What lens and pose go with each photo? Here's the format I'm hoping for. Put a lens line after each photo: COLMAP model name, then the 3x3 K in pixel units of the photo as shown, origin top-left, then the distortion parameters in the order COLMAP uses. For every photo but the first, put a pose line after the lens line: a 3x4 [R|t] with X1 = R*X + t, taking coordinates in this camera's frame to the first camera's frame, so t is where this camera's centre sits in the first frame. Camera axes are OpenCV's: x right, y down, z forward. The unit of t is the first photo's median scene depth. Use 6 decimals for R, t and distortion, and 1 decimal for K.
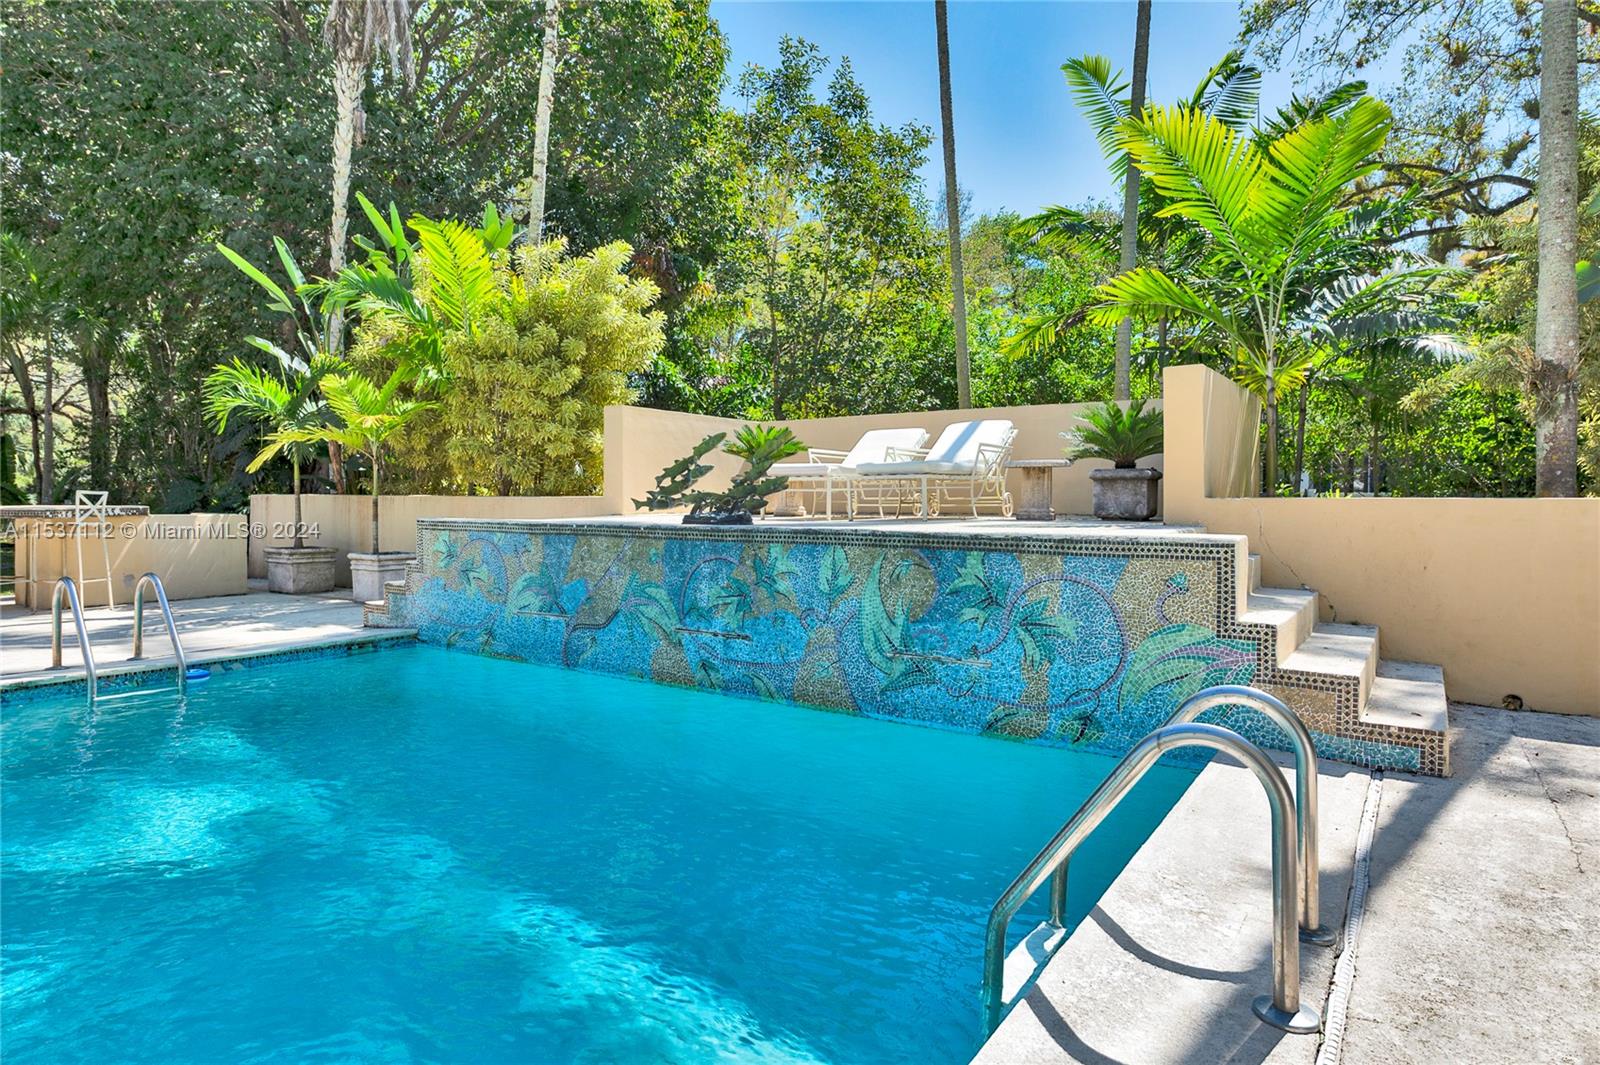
lens RADIAL K [[938.4, 0, 797.8], [0, 938.4, 524.1], [0, 0, 1]] dist [-0.000410, -0.000011]
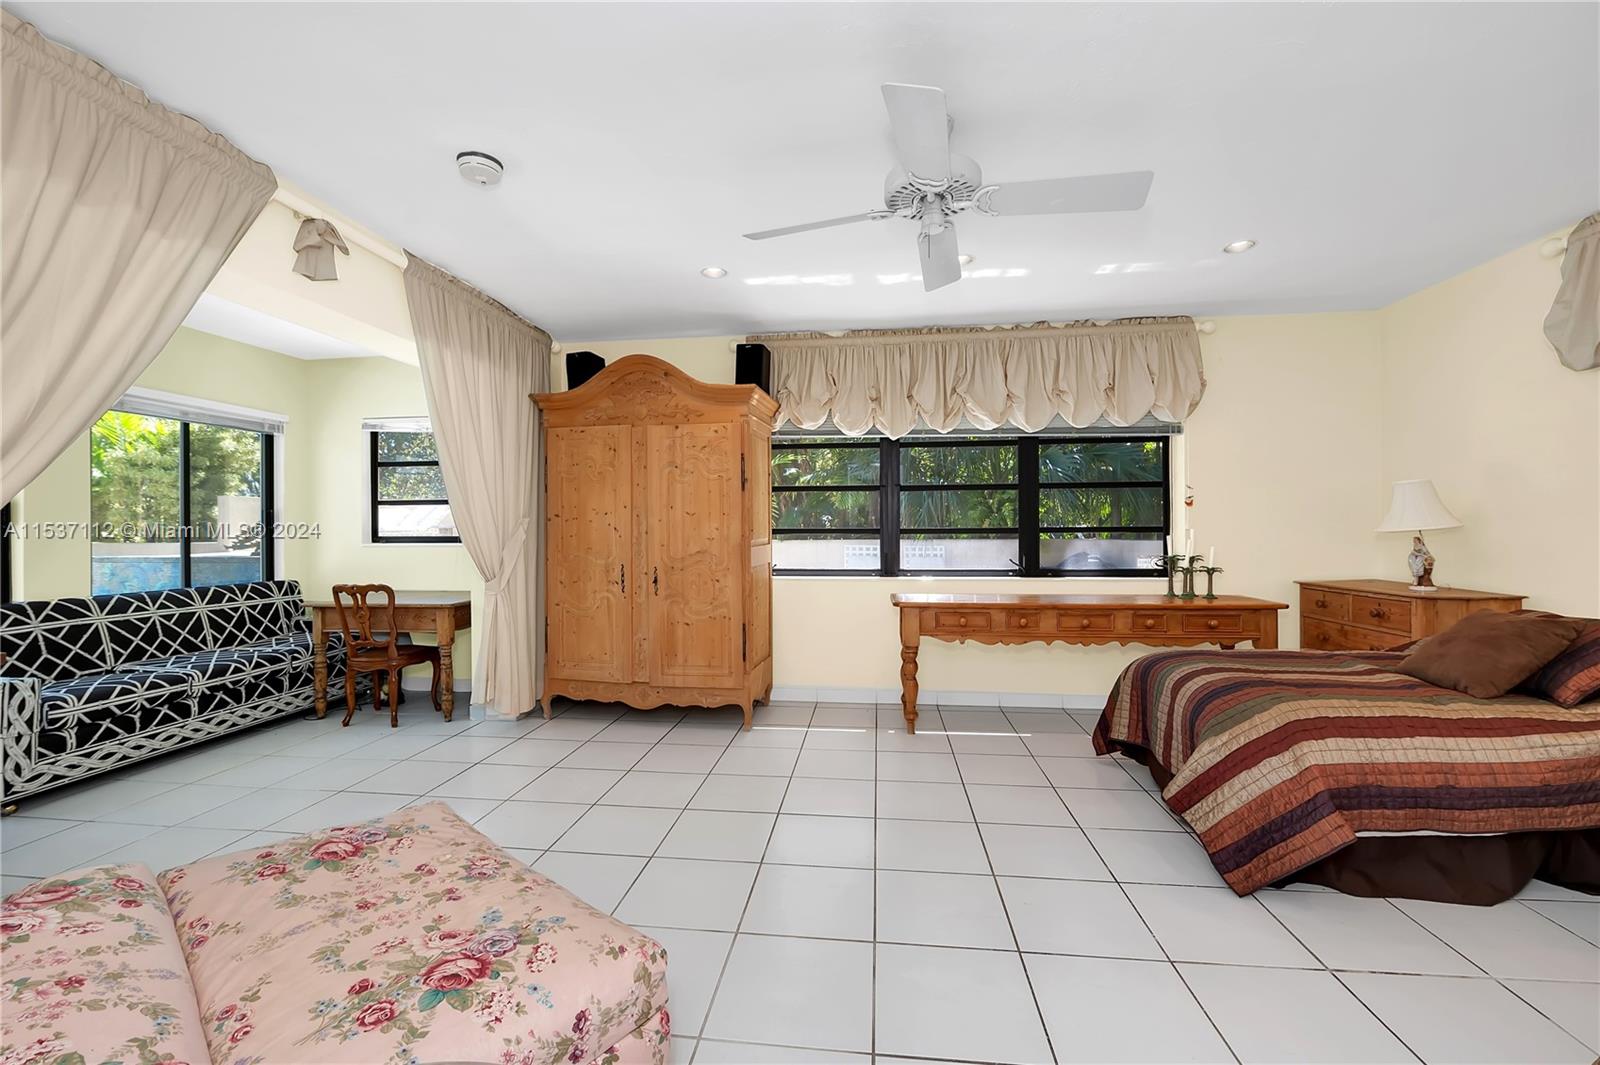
lens RADIAL K [[684.5, 0, 796.6], [0, 684.5, 533.1], [0, 0, 1]] dist [-0.000968, -0.000053]
pose [[0.904645, -0.011299, 0.426016, 0.251855], [0.021879, 0.999562, -0.019948, 0.004452], [-0.425604, 0.027367, 0.904496, -0.721733]]
